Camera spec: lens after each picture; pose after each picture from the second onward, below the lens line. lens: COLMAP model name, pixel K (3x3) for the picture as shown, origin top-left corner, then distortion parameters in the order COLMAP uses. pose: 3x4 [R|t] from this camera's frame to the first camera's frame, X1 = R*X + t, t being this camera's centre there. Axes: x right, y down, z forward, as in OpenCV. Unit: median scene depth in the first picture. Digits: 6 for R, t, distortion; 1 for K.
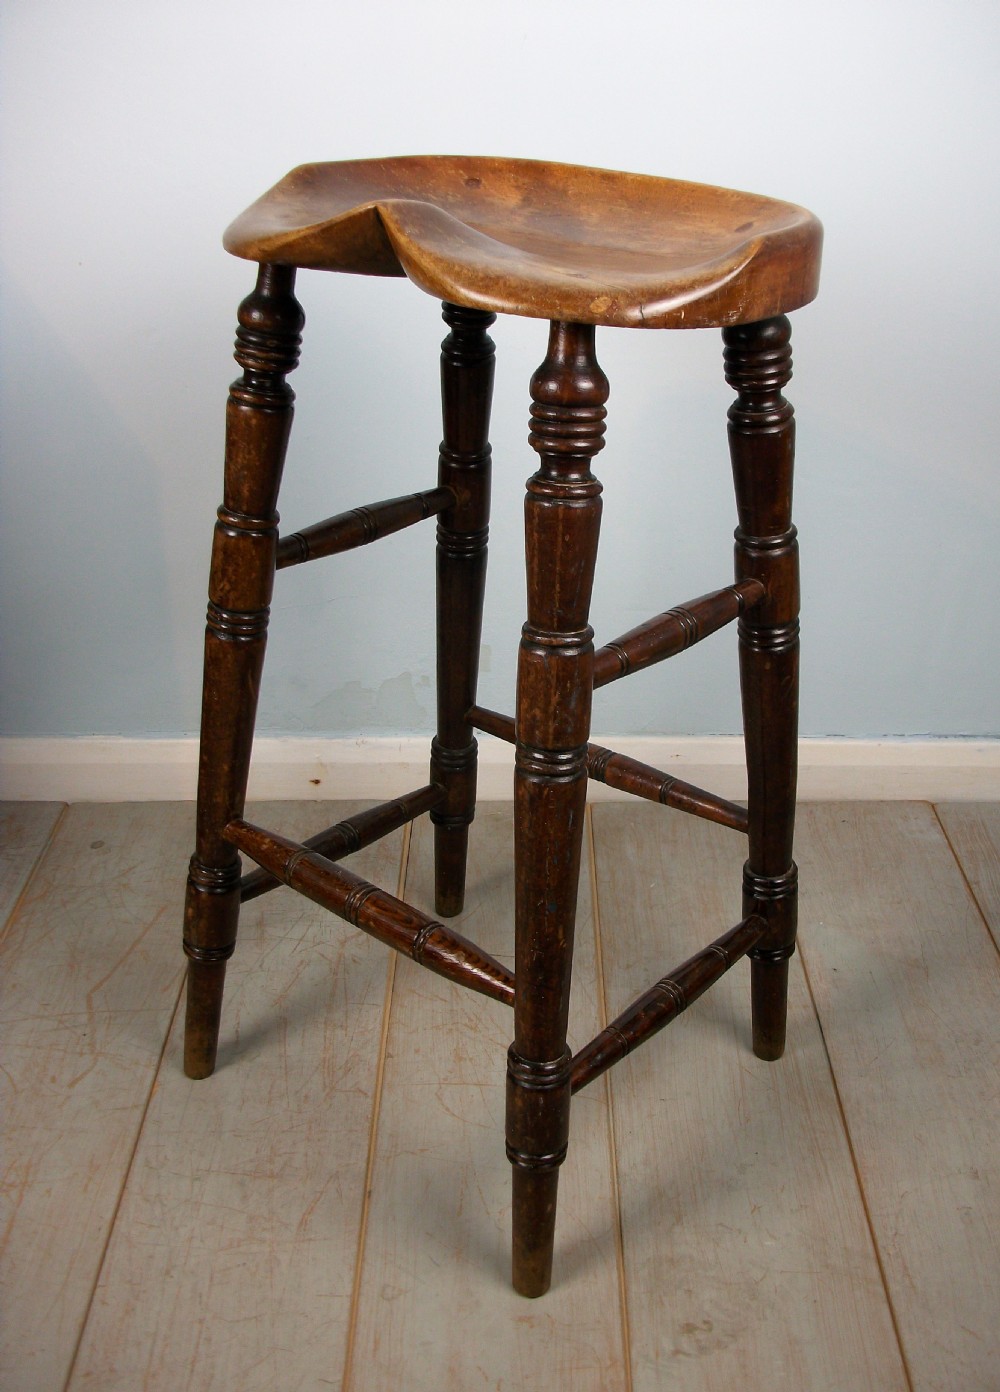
lens RADIAL K [[1446.5, 0, 547.5], [0, 1446.5, 701.7], [0, 0, 1]] dist [-0.112882, 0.046146]
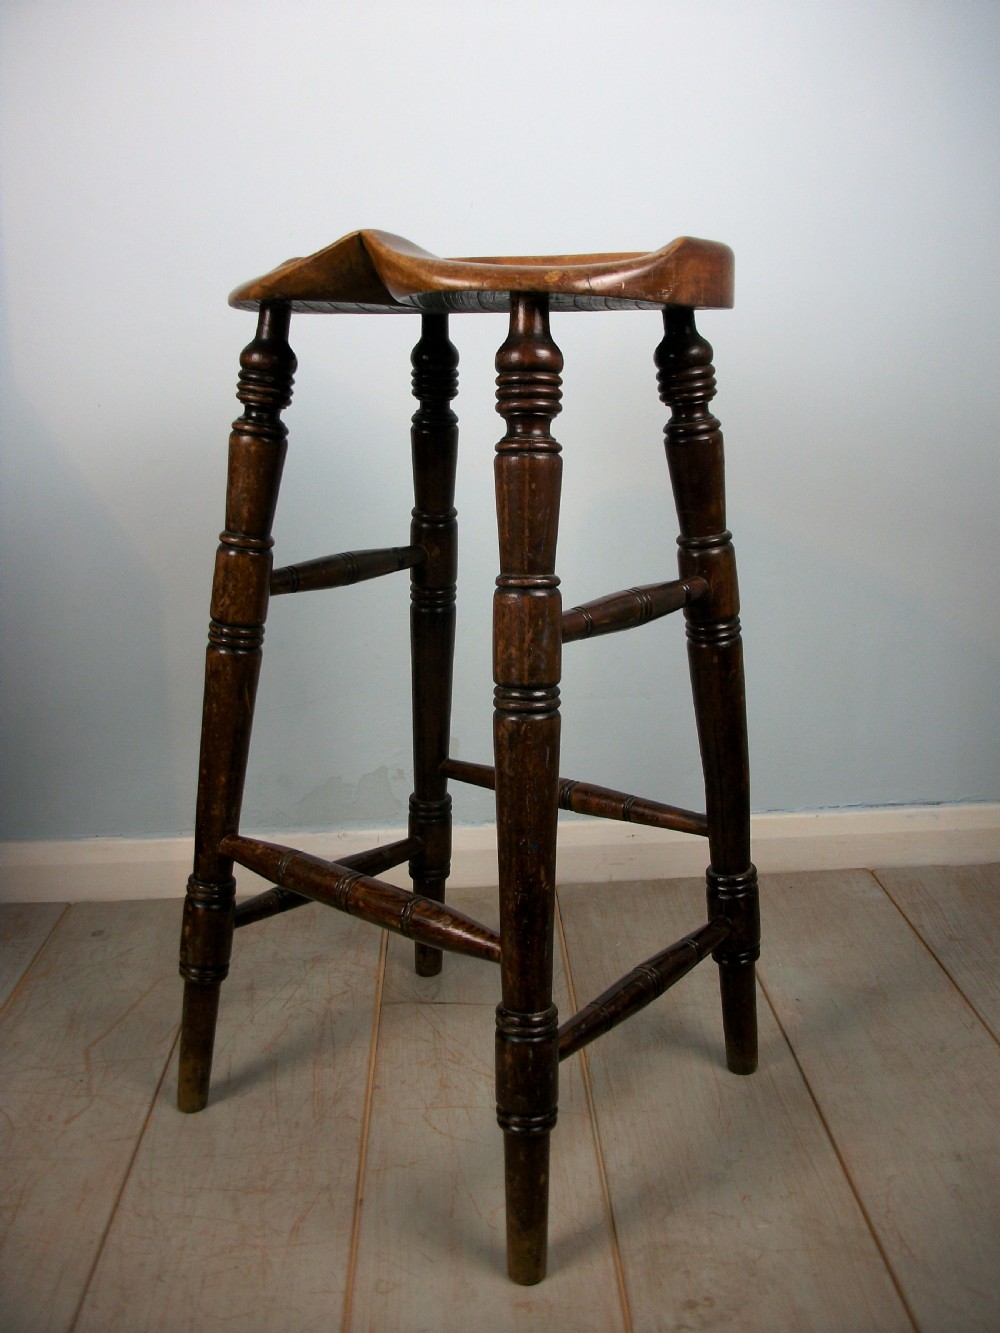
lens RADIAL K [[1278.9, 0, 488.7], [0, 1278.9, 629.5], [0, 0, 1]] dist [-0.116331, 0.052650]
pose [[0.999214, -0.039615, 0.001573, -0.020191], [0.038700, 0.965971, -0.255739, 0.184938], [0.008612, 0.255599, 0.966745, 0.045818]]
